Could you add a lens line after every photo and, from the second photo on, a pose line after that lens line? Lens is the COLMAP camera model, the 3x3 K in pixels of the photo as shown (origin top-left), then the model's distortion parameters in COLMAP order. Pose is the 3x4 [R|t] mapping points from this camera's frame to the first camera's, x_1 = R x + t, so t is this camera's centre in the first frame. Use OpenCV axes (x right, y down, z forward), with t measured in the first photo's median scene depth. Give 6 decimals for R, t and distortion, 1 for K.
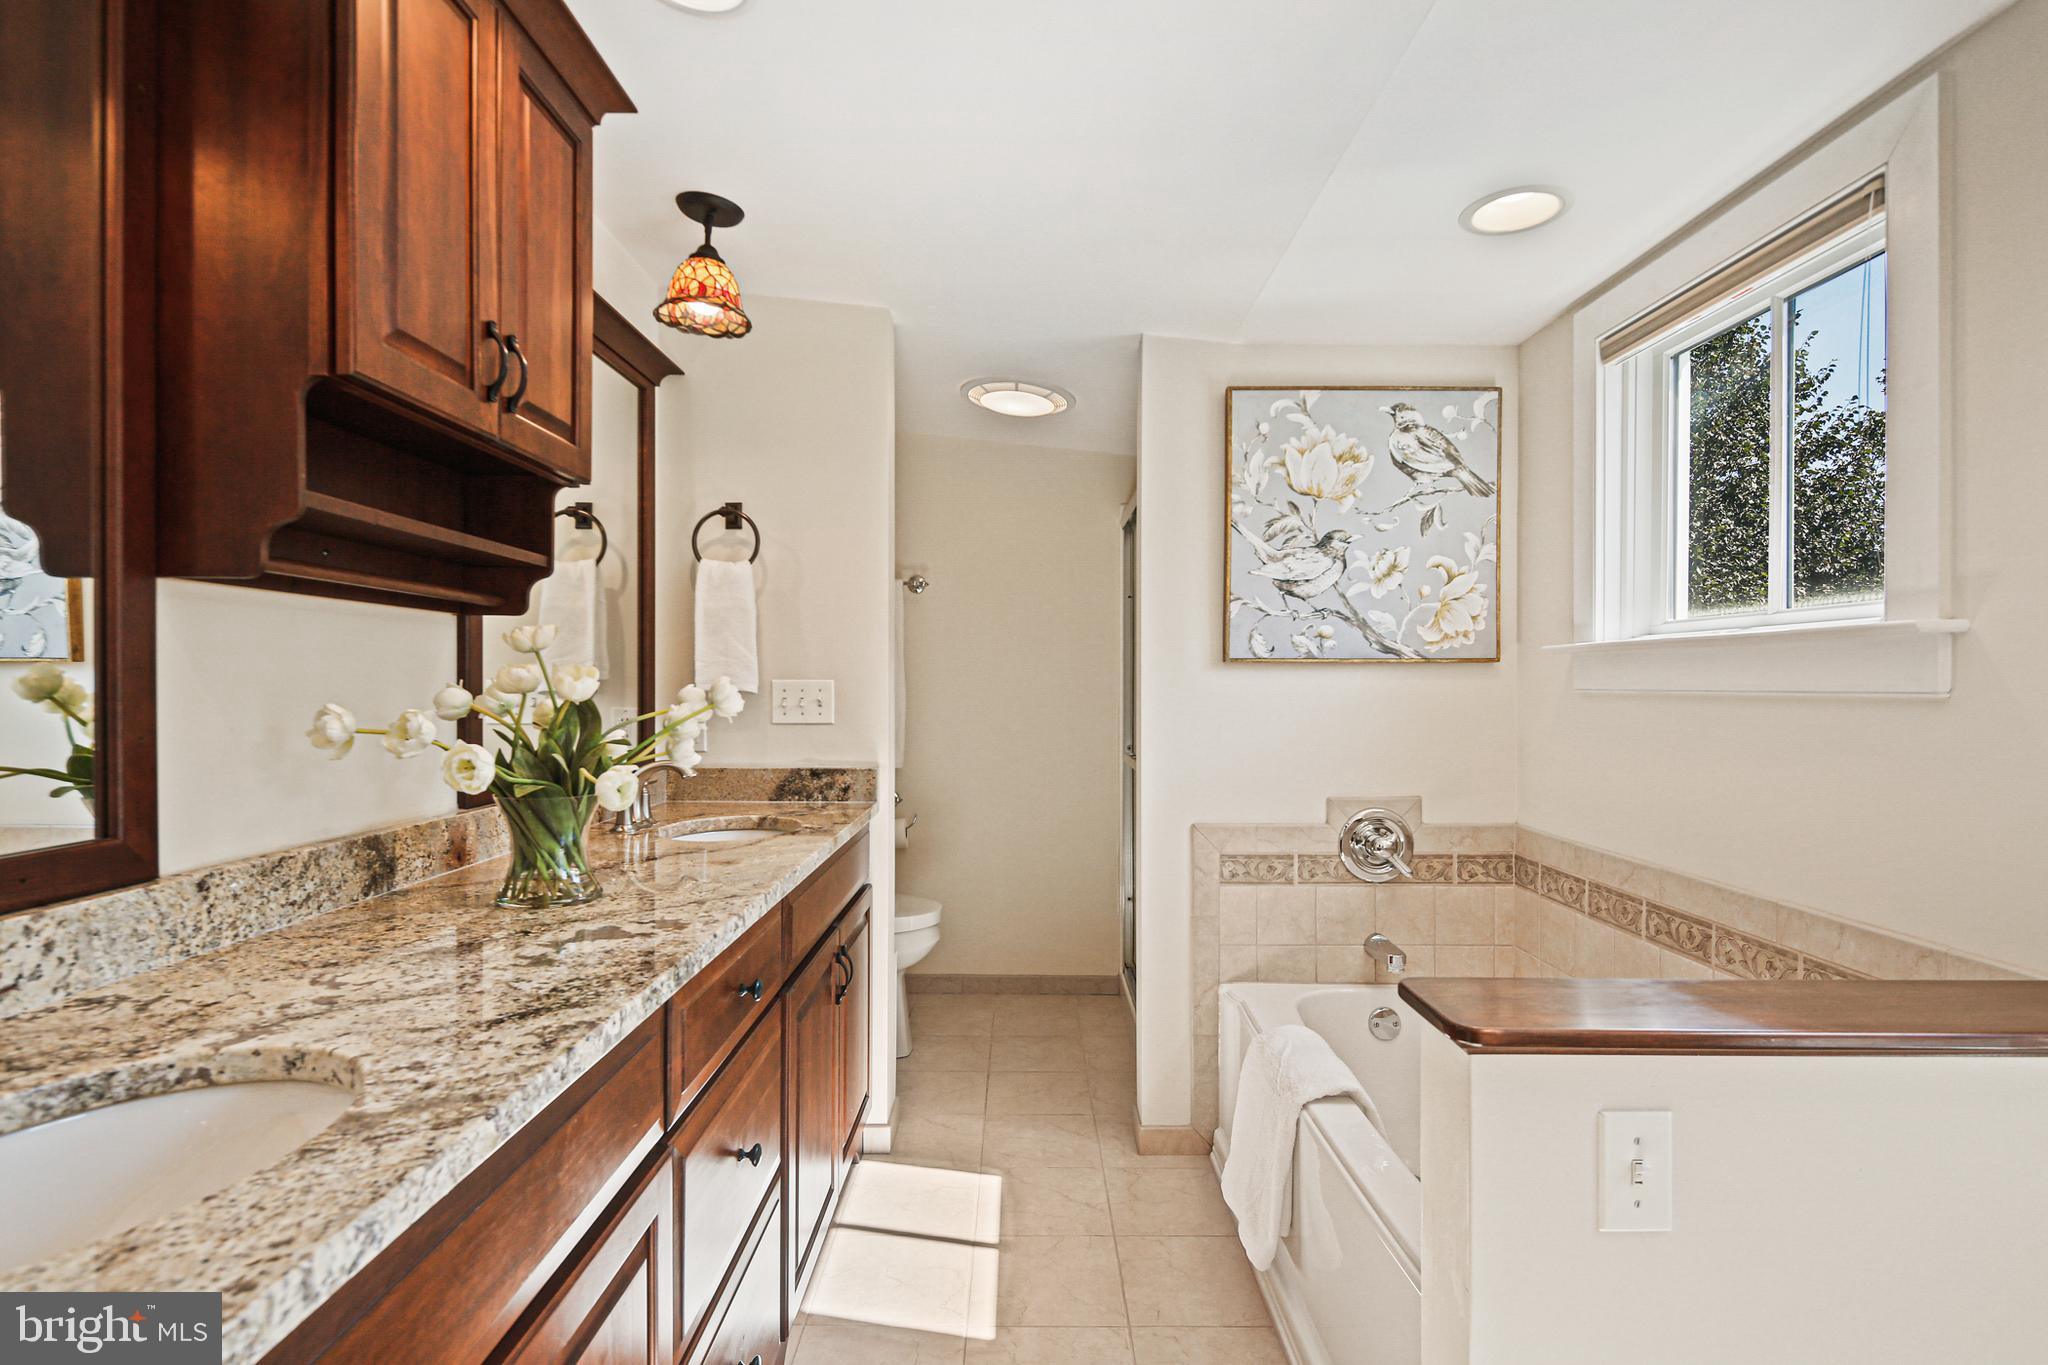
lens RADIAL K [[1002.7, 0, 1024.0], [0, 1002.7, 682.5], [0, 0, 1]] dist [-0.001423, -0.001833]
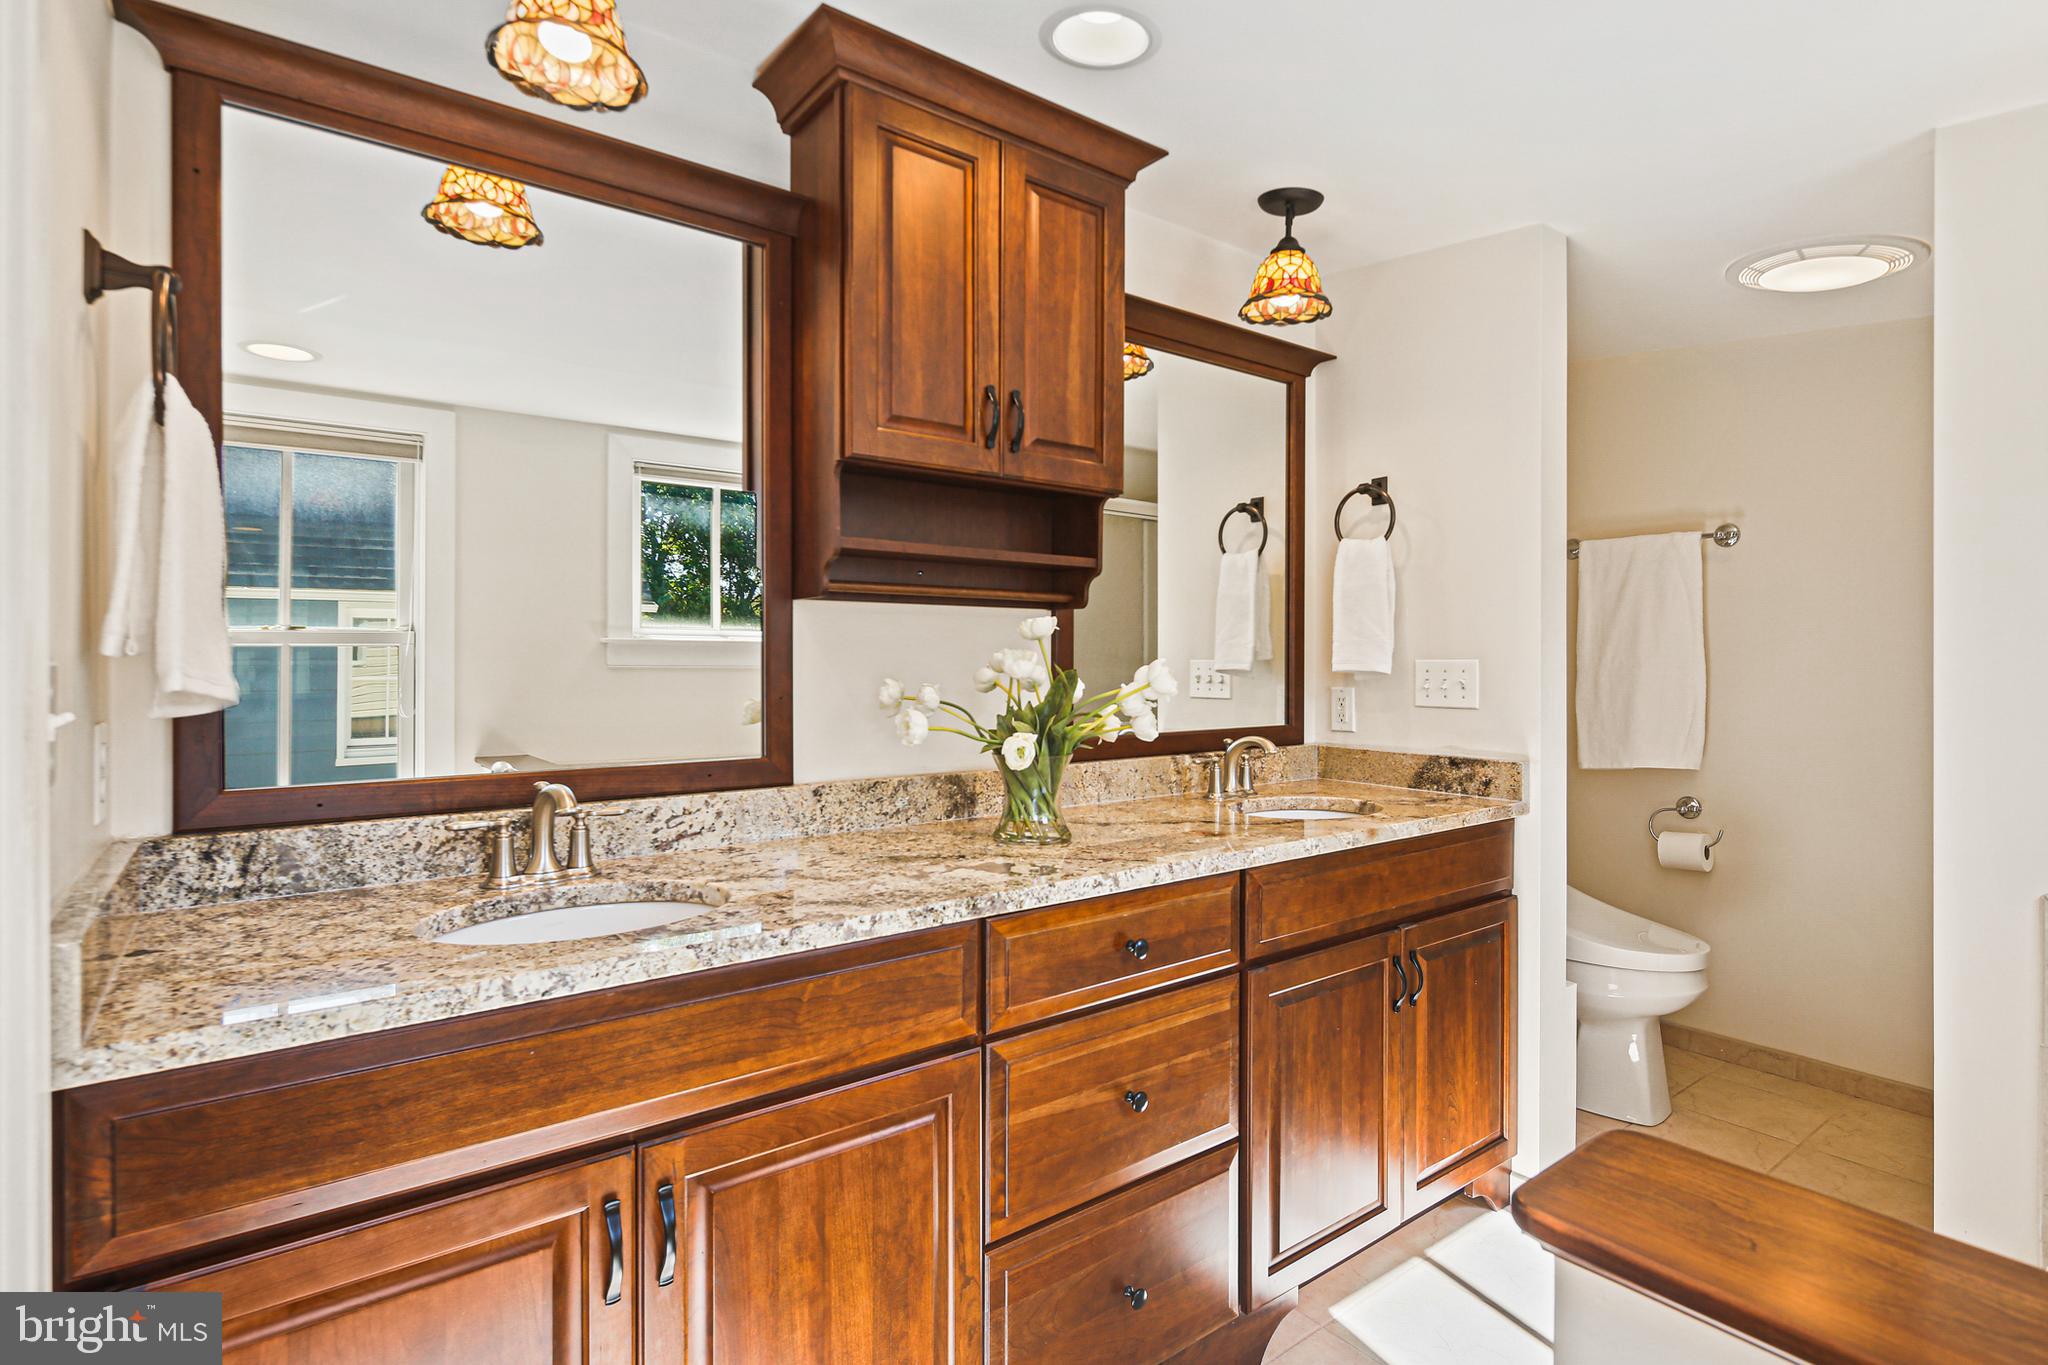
lens RADIAL K [[1011.4, 0, 1019.8], [0, 1011.4, 656.2], [0, 0, 1]] dist [0.001480, -0.000474]
pose [[0.600353, -0.003199, -0.799729, 0.443522], [0.000847, 0.999994, -0.003364, -0.004889], [0.799735, 0.001342, 0.600352, 0.201561]]
